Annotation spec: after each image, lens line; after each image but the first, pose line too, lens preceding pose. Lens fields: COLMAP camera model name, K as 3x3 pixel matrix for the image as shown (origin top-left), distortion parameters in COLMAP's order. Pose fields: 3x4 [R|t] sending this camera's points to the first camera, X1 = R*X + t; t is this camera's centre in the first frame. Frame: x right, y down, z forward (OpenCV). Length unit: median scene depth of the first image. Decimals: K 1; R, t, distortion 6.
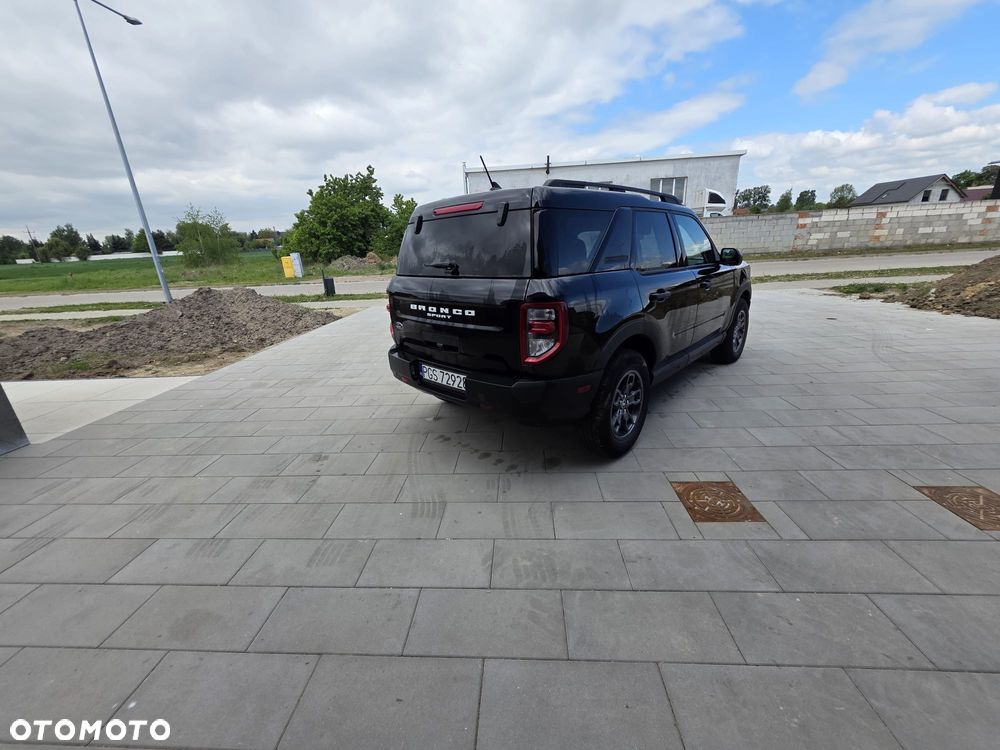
lens RADIAL K [[397.8, 0, 495.3], [0, 397.8, 370.8], [0, 0, 1]] dist [0.000308, 0.000852]
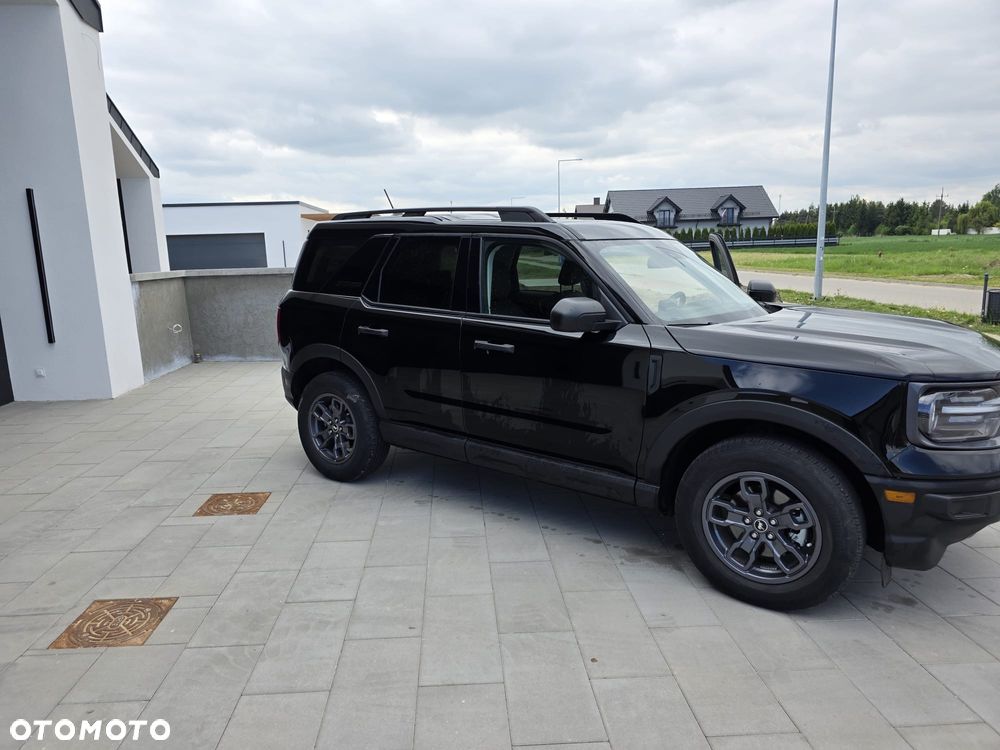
lens RADIAL K [[667.9, 0, 491.5], [0, 667.9, 362.3], [0, 0, 1]] dist [0.043111, -0.028178]
pose [[0.125231, 0.214661, -0.968627, 0.278697], [-0.294884, 0.940244, 0.170246, -0.066784], [0.947291, 0.264313, 0.181048, 0.146857]]
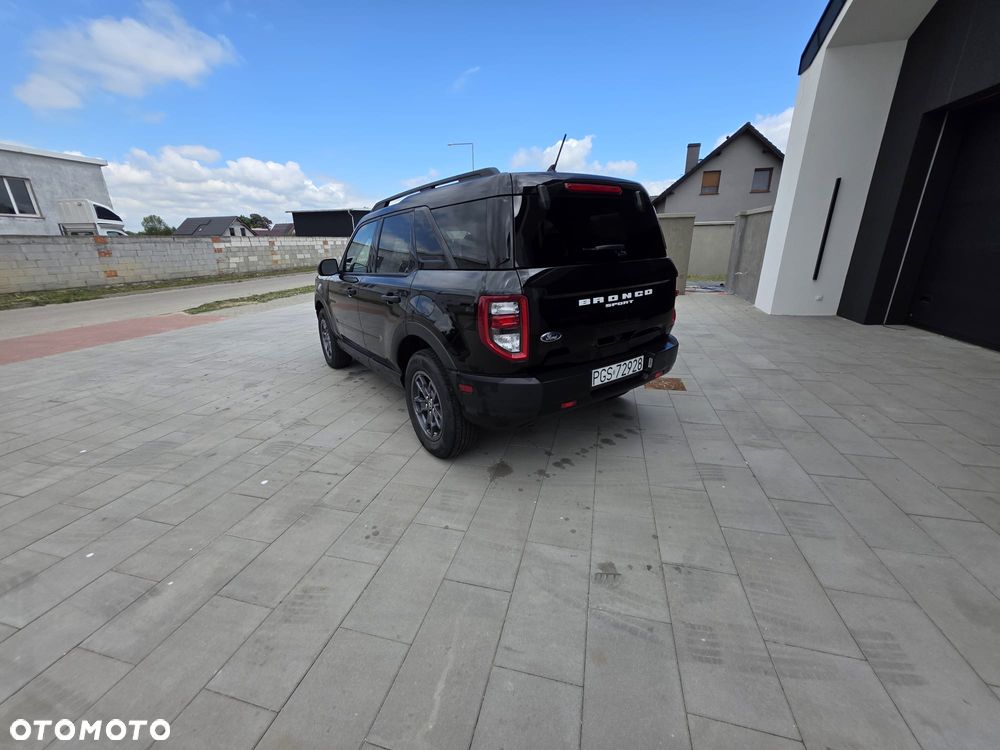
lens RADIAL K [[397.8, 0, 494.7], [0, 397.8, 372.7], [0, 0, 1]] dist [0.000308, 0.000852]
pose [[0.201506, -0.260069, 0.944330, -0.148564], [0.318975, 0.928975, 0.187776, -0.034213], [-0.926094, 0.263380, 0.270150, 0.143194]]
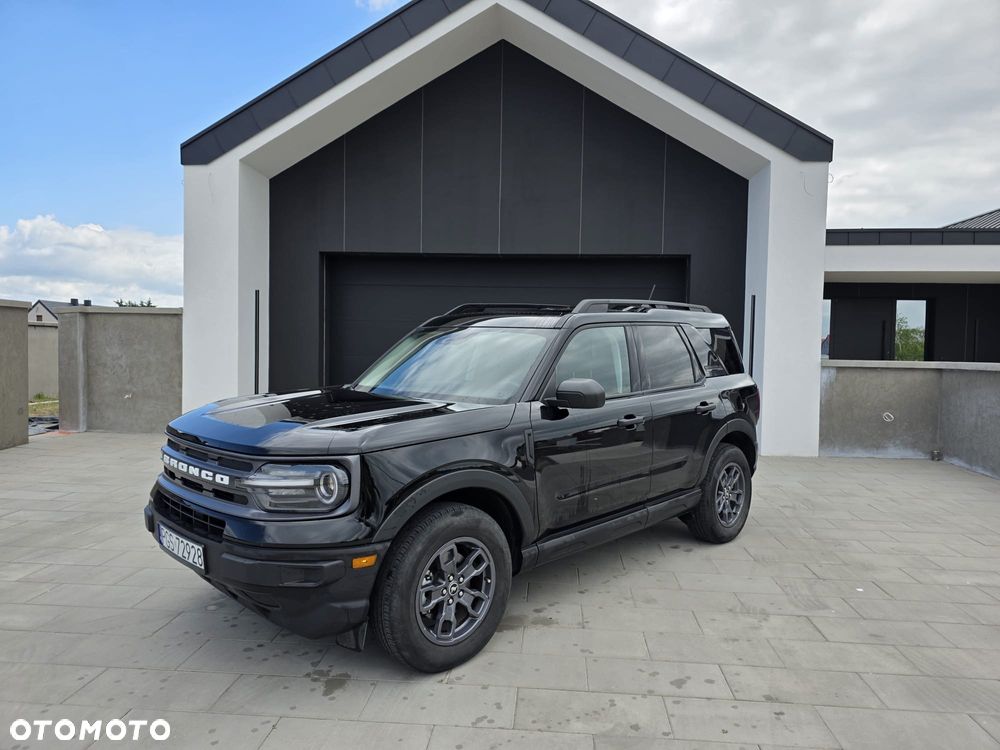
lens RADIAL K [[669.7, 0, 507.0], [0, 669.7, 376.2], [0, 0, 1]] dist [0.047710, -0.037051]
pose [[-0.999315, 0.034611, 0.013080, 0.060986], [0.037000, 0.934555, 0.353888, -0.146415], [0.000025, 0.354130, -0.935196, 0.440917]]
